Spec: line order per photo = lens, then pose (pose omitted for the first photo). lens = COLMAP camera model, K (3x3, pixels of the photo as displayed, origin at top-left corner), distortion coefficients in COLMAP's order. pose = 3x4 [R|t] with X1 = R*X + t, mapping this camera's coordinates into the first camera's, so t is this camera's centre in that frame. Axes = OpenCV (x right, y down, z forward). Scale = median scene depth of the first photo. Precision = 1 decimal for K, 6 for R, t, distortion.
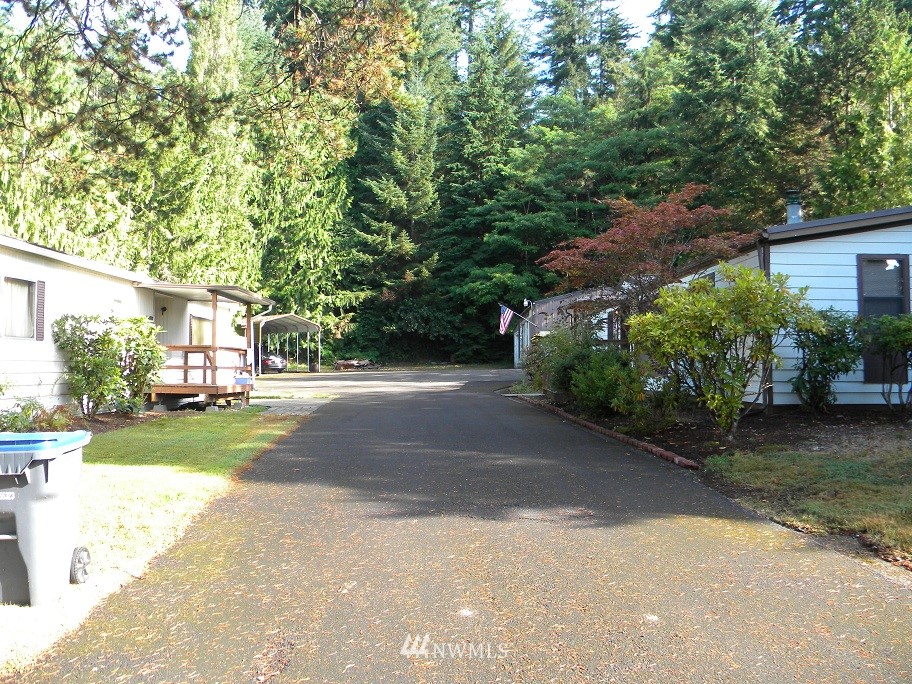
lens RADIAL K [[766.4, 0, 449.7], [0, 766.4, 335.8], [0, 0, 1]] dist [-0.195551, 0.181468]
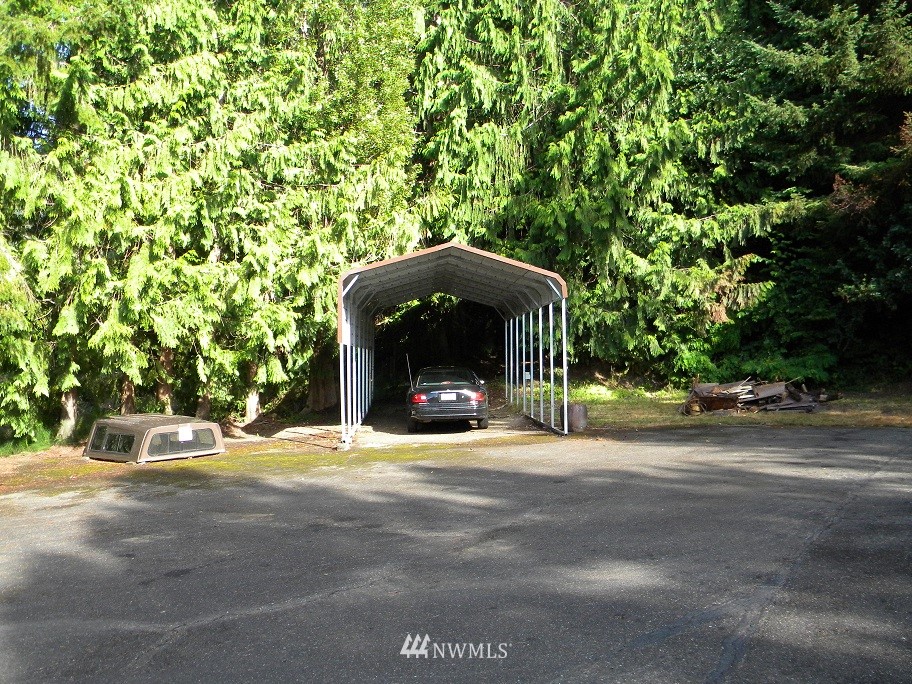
lens RADIAL K [[766.4, 0, 449.7], [0, 766.4, 335.8], [0, 0, 1]] dist [-0.195551, 0.181468]
pose [[0.781593, -0.029823, -0.623075, -0.015361], [0.031849, 0.999462, -0.007888, 0.008066], [0.622975, -0.013679, 0.782122, 0.602414]]
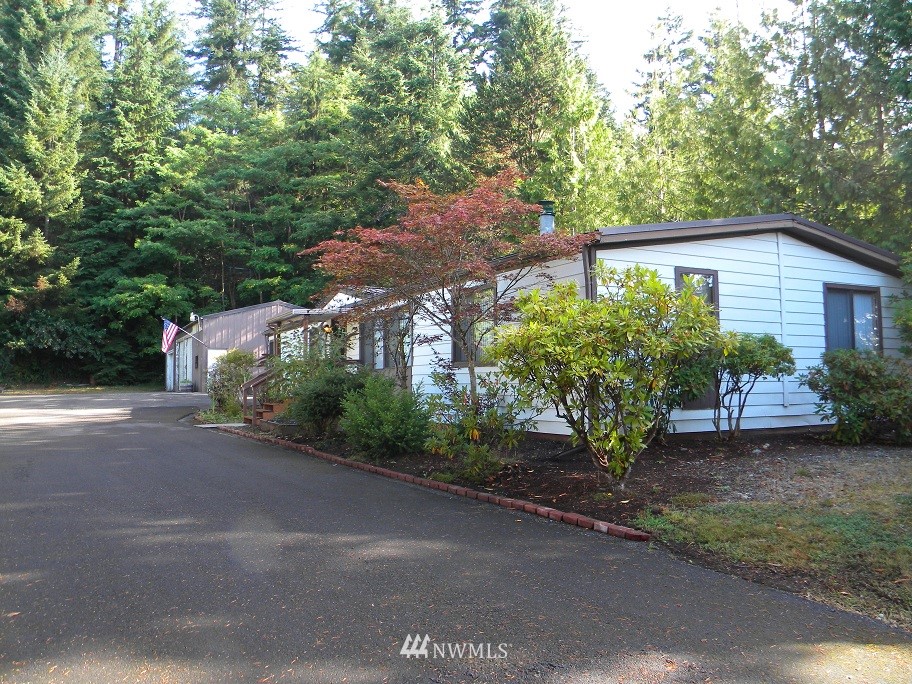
lens RADIAL K [[766.4, 0, 449.7], [0, 766.4, 335.8], [0, 0, 1]] dist [-0.195551, 0.181468]
pose [[0.886852, 0.020170, 0.461613, -0.026448], [-0.007653, 0.999551, -0.028972, 0.000832], [-0.461990, 0.022161, 0.886608, 0.067333]]
